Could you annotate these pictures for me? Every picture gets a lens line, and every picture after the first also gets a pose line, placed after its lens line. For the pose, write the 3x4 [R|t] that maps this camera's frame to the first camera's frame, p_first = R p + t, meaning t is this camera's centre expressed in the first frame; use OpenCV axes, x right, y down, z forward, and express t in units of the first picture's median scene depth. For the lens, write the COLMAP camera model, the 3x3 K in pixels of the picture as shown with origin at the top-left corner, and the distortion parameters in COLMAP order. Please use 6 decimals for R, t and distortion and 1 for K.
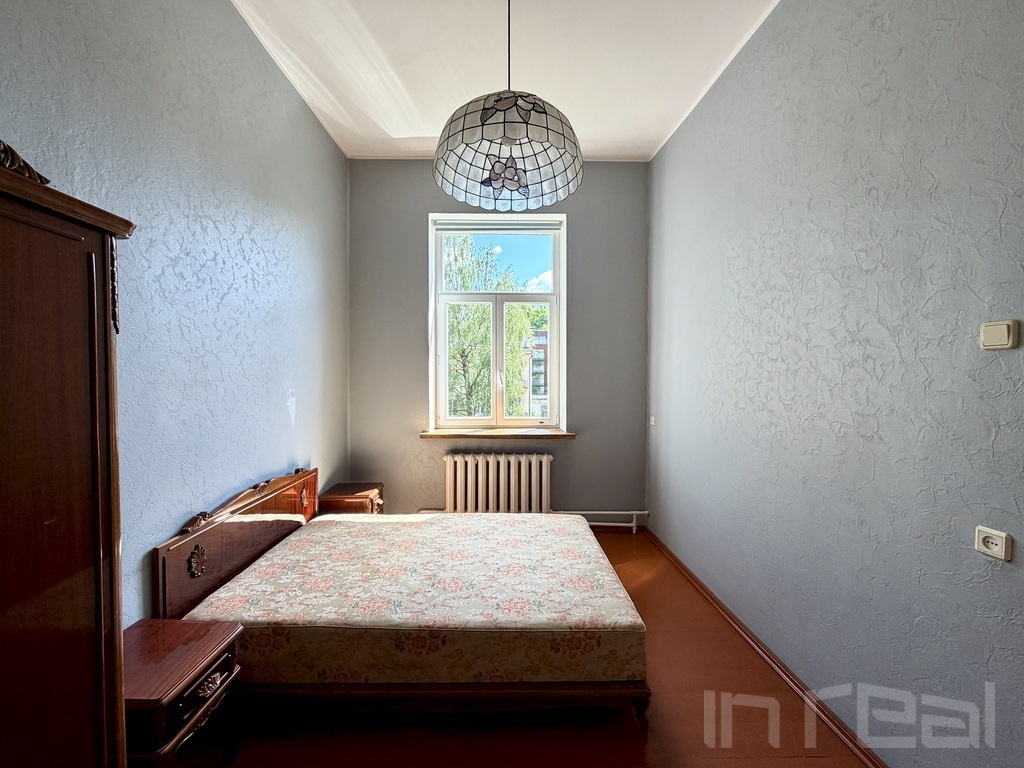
lens RADIAL K [[408.4, 0, 510.1], [0, 408.4, 383.5], [0, 0, 1]] dist [0.001603, 0.000194]
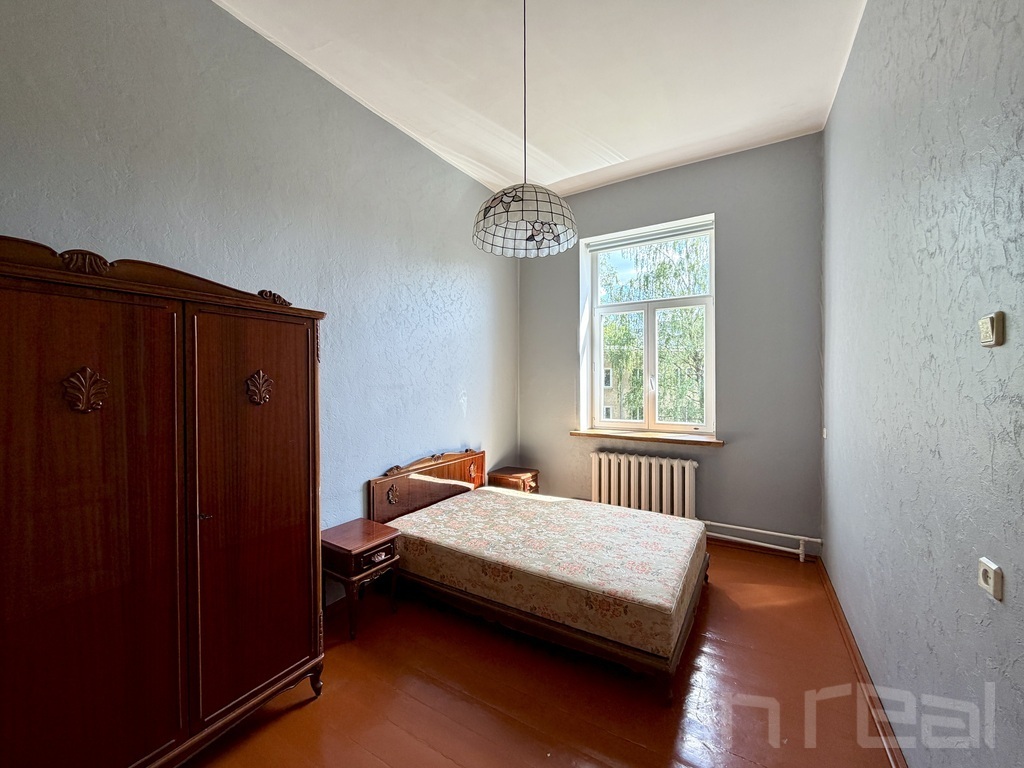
lens RADIAL K [[406.0, 0, 504.3], [0, 406.0, 383.6], [0, 0, 1]] dist [0.002160, 0.000080]
pose [[0.845520, -0.001362, -0.533941, 0.336605], [-0.005841, 0.999913, -0.011799, 0.003307], [0.533911, 0.013095, 0.845439, -0.102968]]
